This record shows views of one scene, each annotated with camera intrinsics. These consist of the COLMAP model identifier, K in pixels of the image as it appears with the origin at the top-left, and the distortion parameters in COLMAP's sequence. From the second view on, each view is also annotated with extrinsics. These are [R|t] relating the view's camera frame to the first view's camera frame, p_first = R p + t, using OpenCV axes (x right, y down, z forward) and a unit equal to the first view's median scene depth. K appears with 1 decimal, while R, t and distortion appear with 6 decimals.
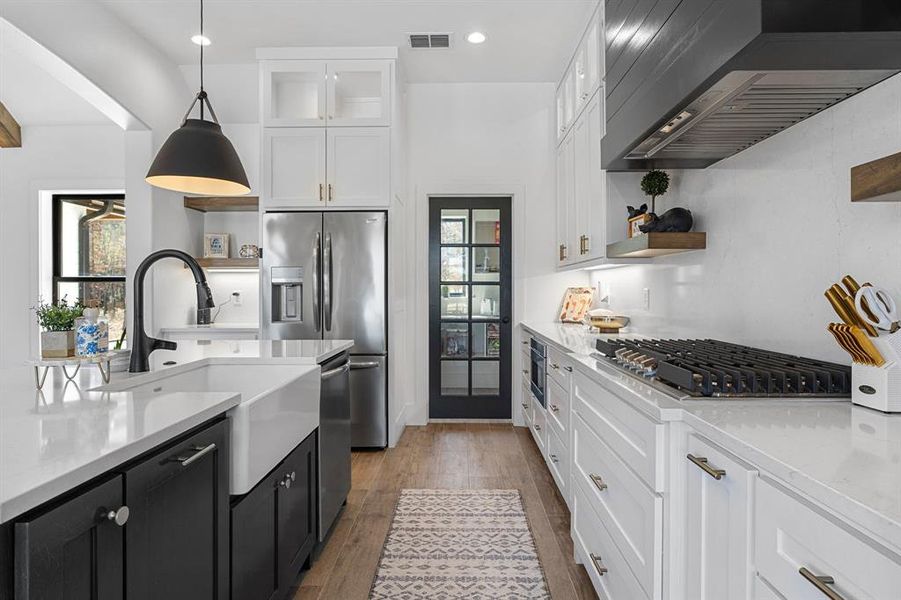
lens RADIAL K [[503.9, 0, 448.3], [0, 503.9, 294.0], [0, 0, 1]] dist [-0.004416, -0.001403]
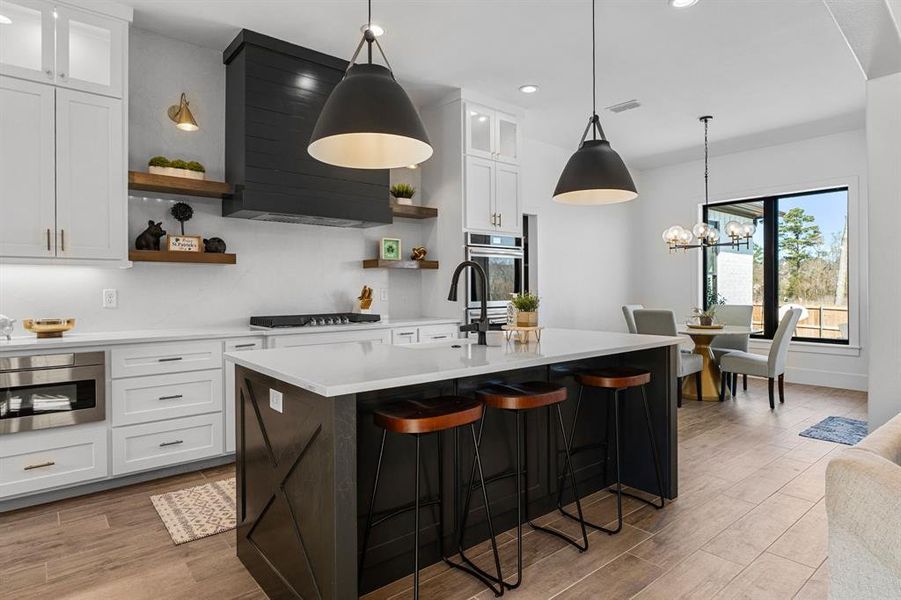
lens RADIAL K [[503.9, 0, 449.2], [0, 503.9, 293.1], [0, 0, 1]] dist [-0.004416, -0.001403]
pose [[-0.654239, -0.002425, 0.756284, -0.861694], [0.010184, 0.999876, 0.012015, -0.007358], [-0.756219, 0.015563, -0.654134, 1.060796]]
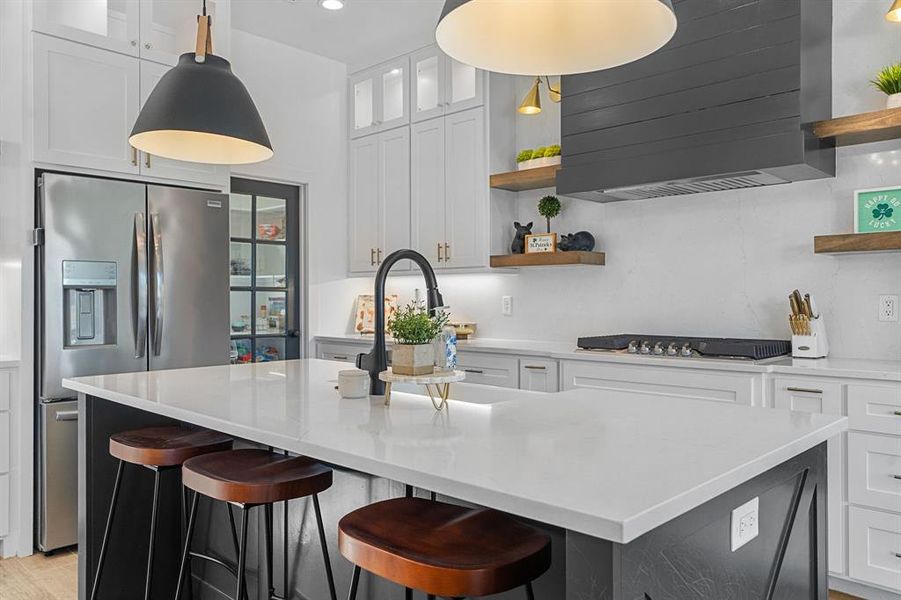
lens RADIAL K [[673.7, 0, 447.9], [0, 673.7, 301.2], [0, 0, 1]] dist [-0.008278, 0.002450]
pose [[0.676999, -0.002548, 0.735979, -0.713402], [0.005314, 0.999985, -0.001427, 0.001165], [-0.735965, 0.004877, 0.677002, 0.087674]]
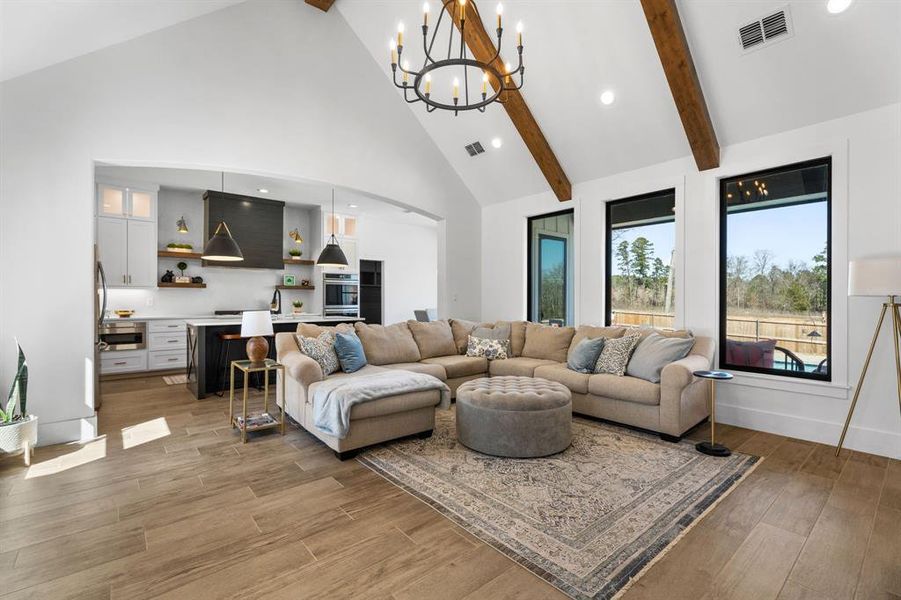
lens RADIAL K [[397.9, 0, 450.4], [0, 397.9, 302.5], [0, 0, 1]] dist [0.003773, -0.000741]
pose [[-0.660339, -0.003861, 0.750958, -2.080688], [0.004848, 0.999944, 0.009403, -0.001328], [-0.750952, 0.009850, -0.660283, 1.100440]]
